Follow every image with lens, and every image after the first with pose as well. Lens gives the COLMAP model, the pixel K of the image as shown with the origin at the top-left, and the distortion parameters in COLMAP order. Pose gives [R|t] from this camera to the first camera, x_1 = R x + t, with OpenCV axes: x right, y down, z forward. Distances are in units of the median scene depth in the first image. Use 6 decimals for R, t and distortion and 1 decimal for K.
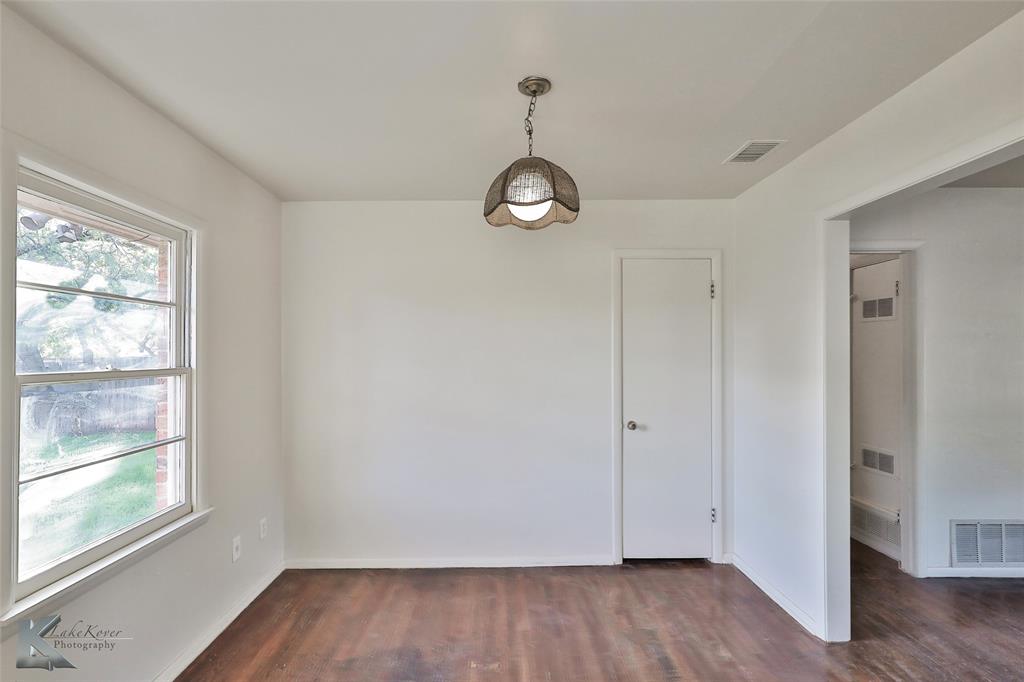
lens RADIAL K [[500.8, 0, 507.6], [0, 500.8, 355.2], [0, 0, 1]] dist [-0.002651, 0.000013]
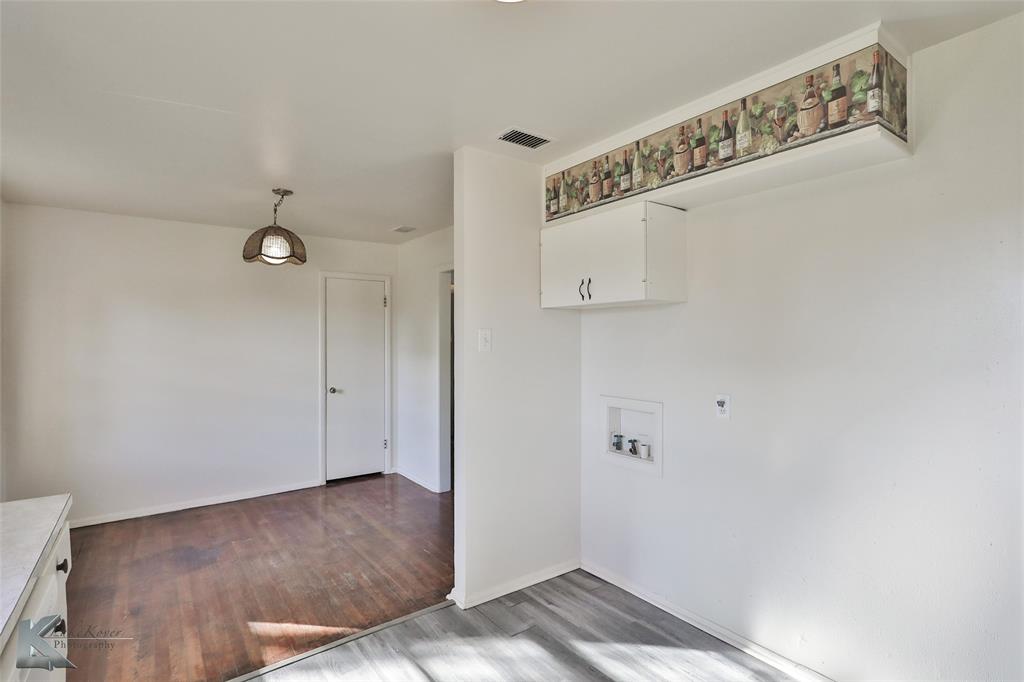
lens RADIAL K [[495.0, 0, 512.0], [0, 495.0, 341.0], [0, 0, 1]] dist [-0.020355, 0.000038]
pose [[0.816029, 0.000456, 0.578011, -0.229797], [0.000333, 0.999999, -0.001260, -0.006836], [-0.578012, 0.001221, 0.816028, -0.704519]]
